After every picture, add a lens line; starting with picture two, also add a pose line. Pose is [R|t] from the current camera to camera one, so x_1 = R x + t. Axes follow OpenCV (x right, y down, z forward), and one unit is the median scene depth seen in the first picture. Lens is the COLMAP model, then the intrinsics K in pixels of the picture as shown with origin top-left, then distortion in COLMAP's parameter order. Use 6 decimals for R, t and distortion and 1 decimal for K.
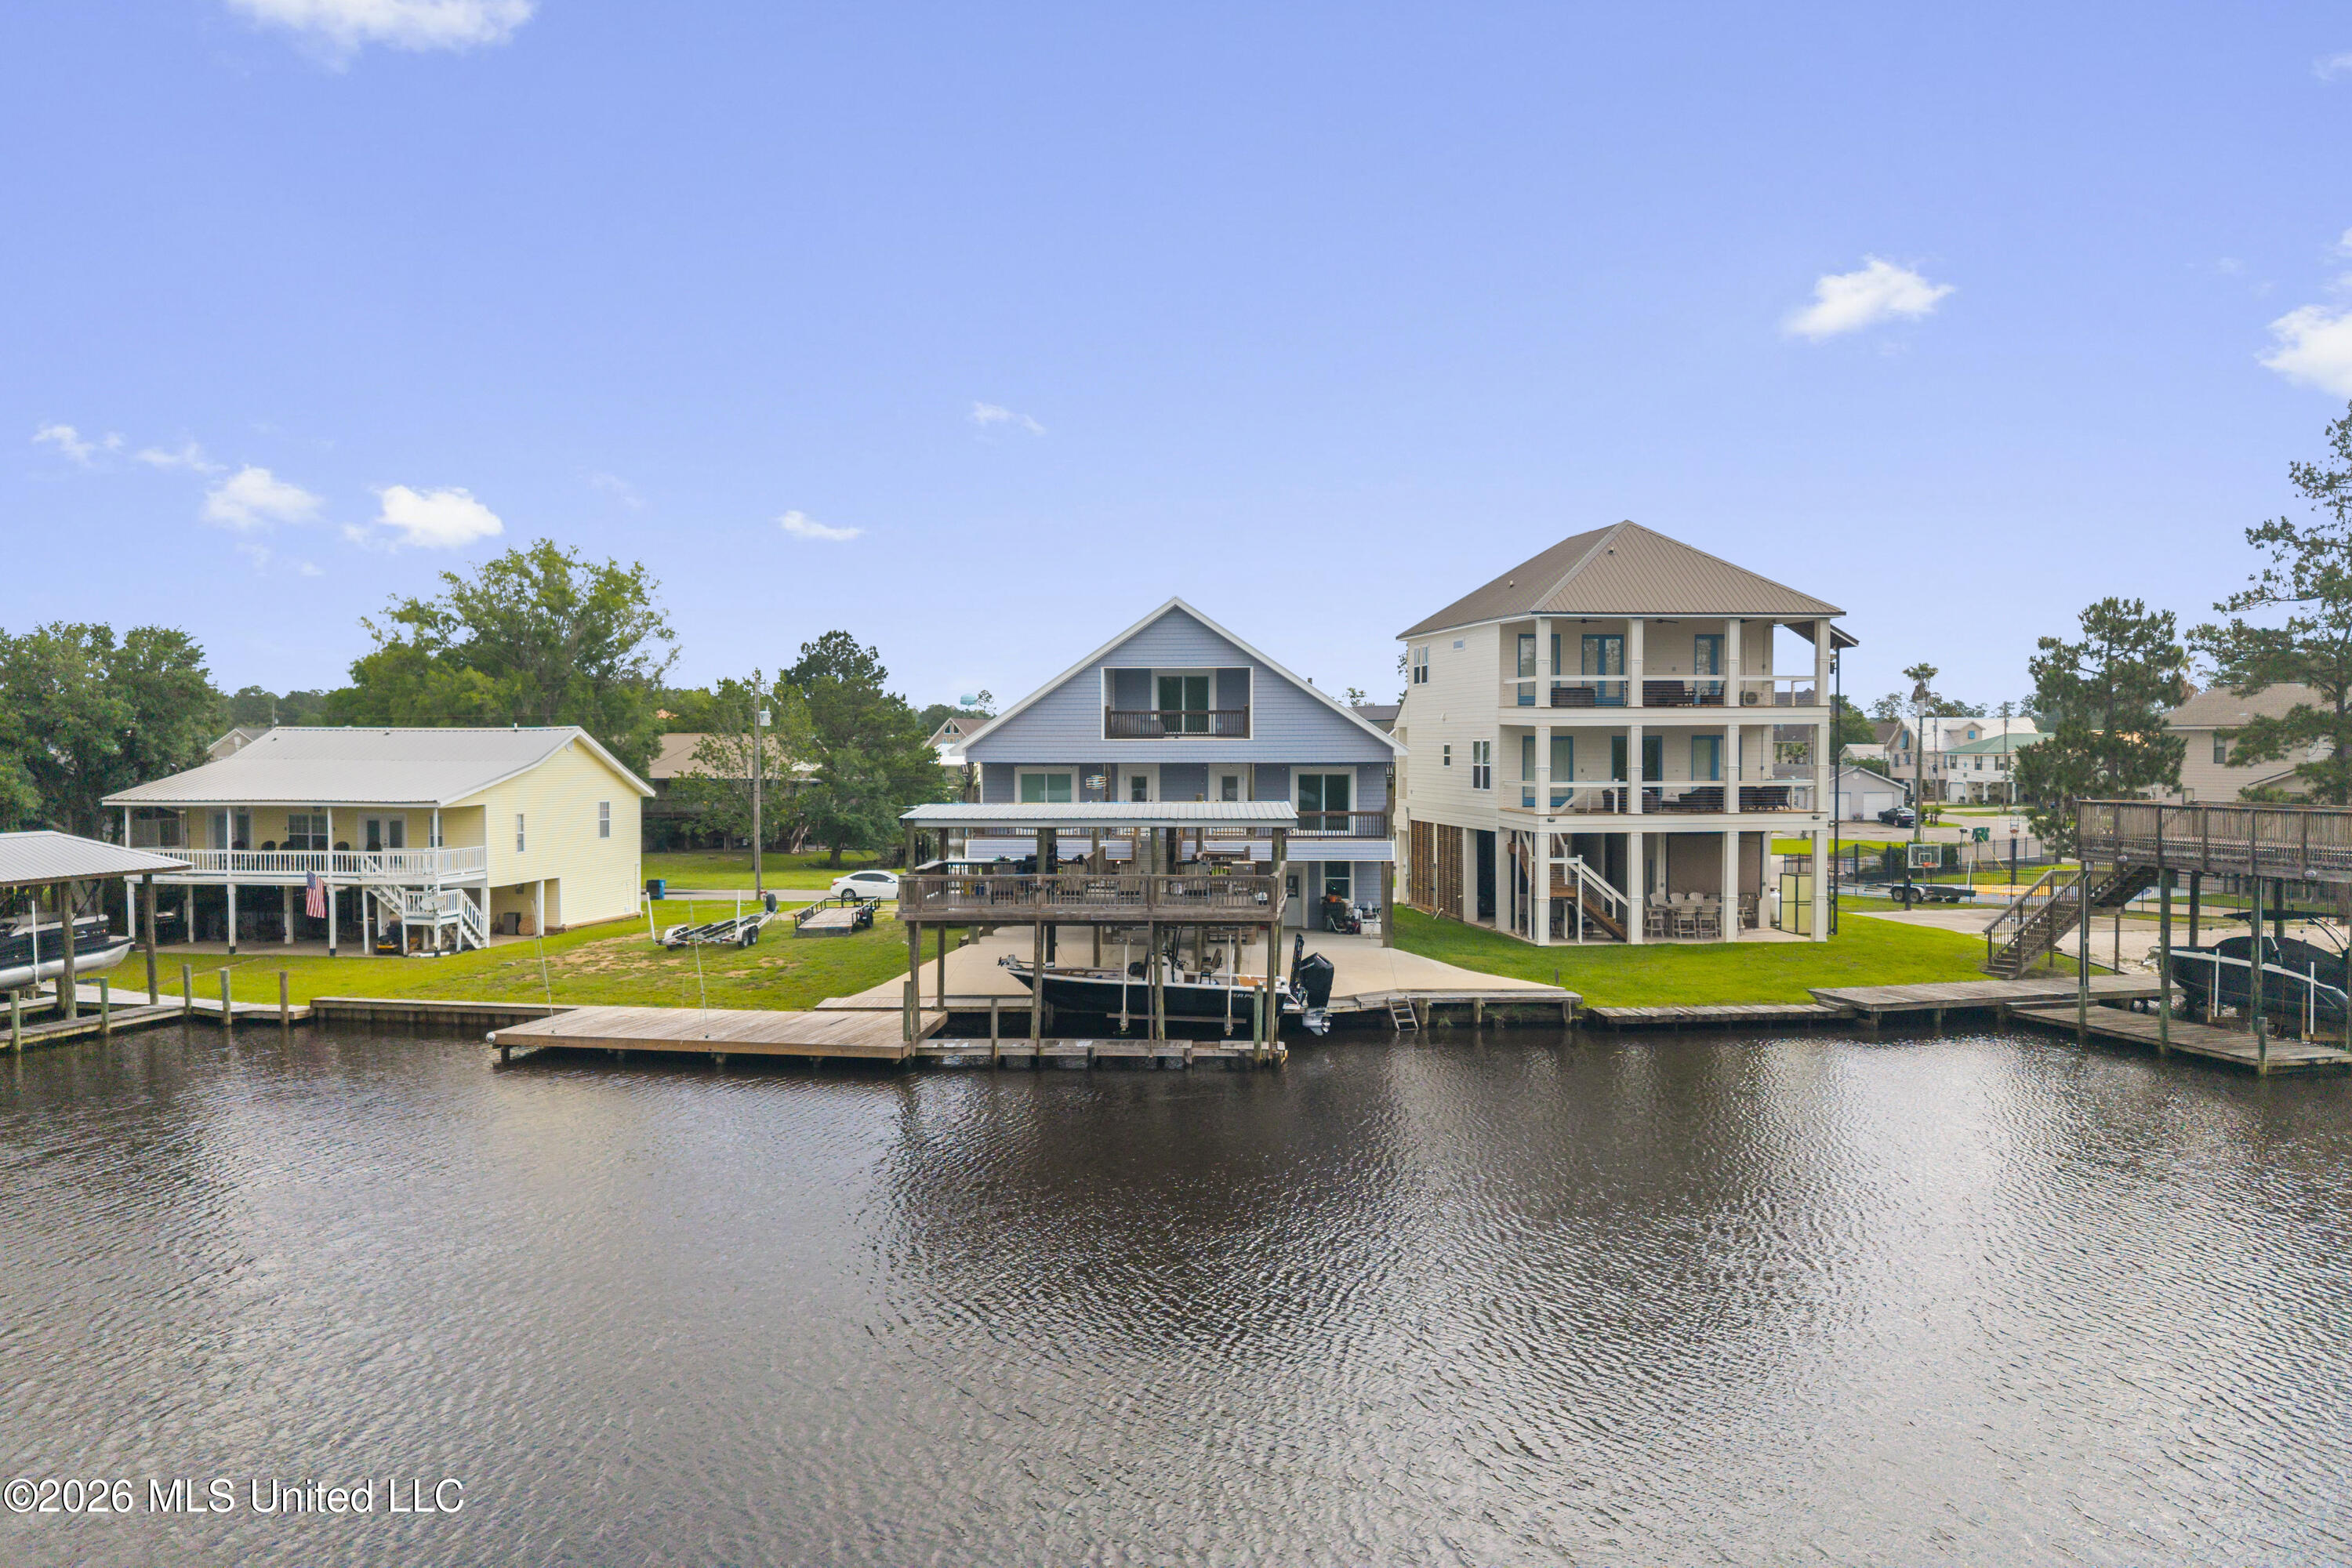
lens RADIAL K [[1870.7, 0, 1171.5], [0, 1870.7, 778.3], [0, 0, 1]] dist [0.027964, -0.044633]
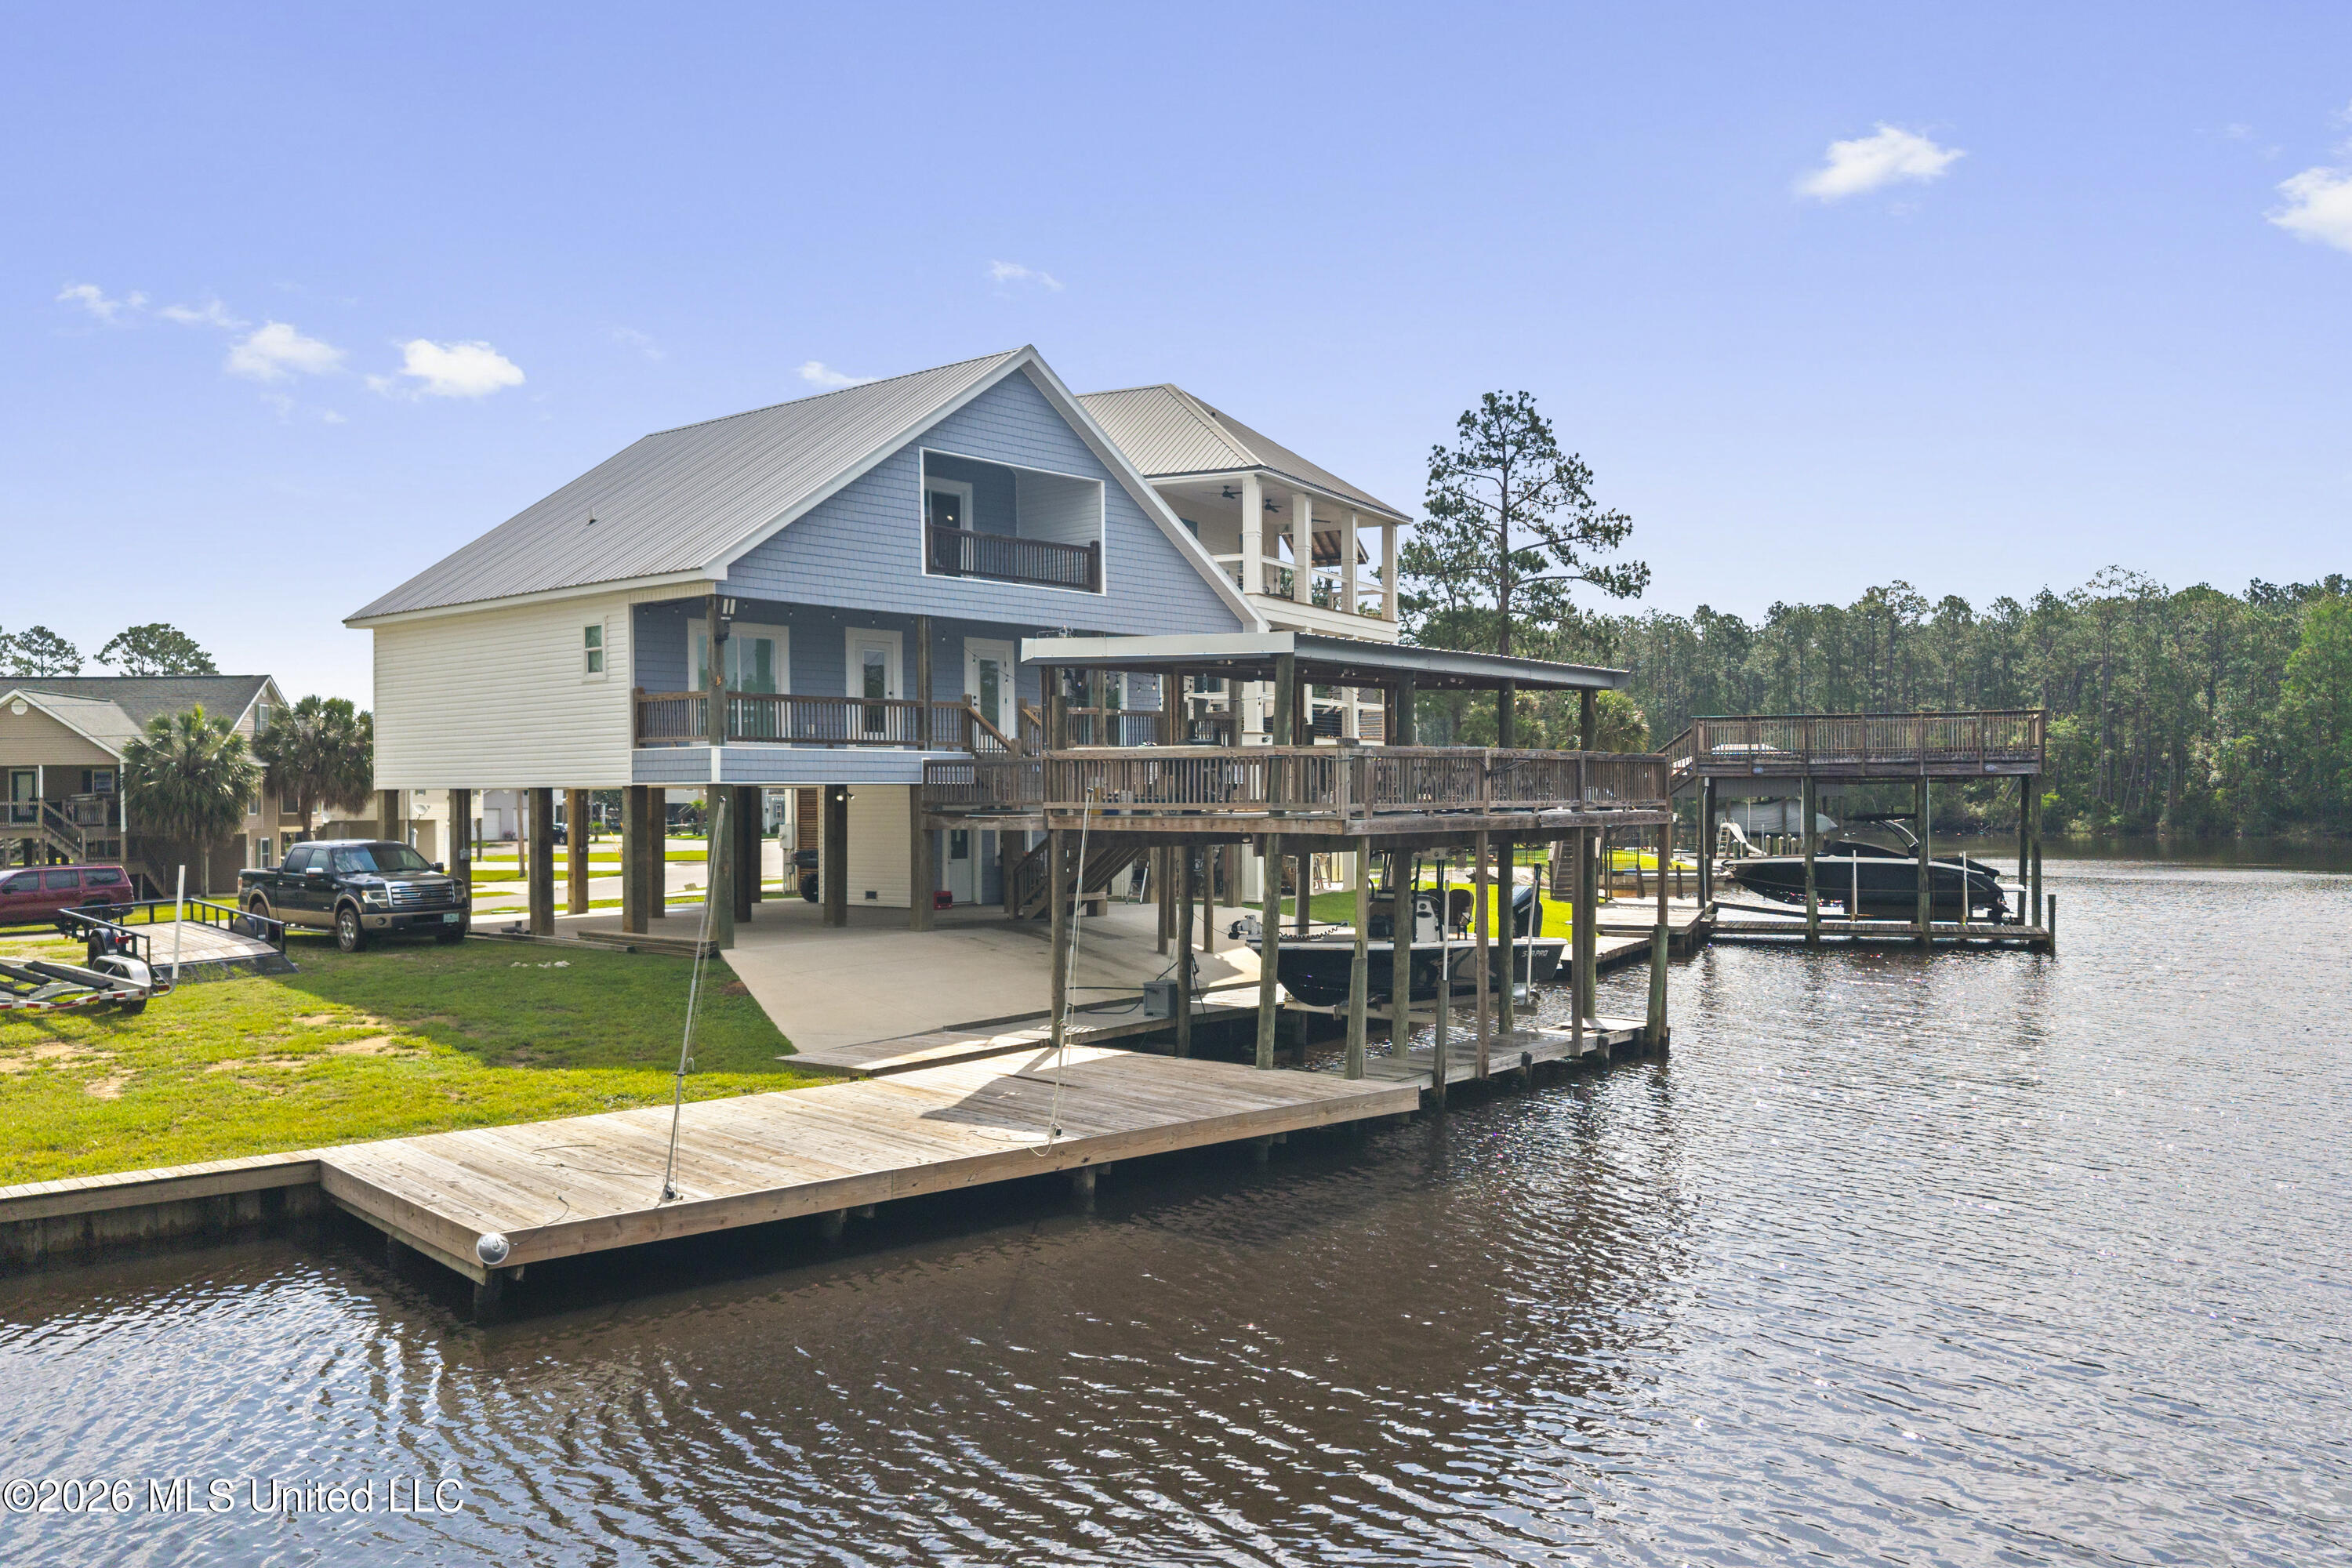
lens RADIAL K [[1870.7, 0, 1177.5], [0, 1870.7, 799.7], [0, 0, 1]] dist [0.027964, -0.044633]
pose [[0.592668, -0.002837, 0.805442, -0.435196], [0.023043, 0.999644, -0.013434, 0.055592], [-0.805117, 0.026521, 0.592523, 0.571945]]
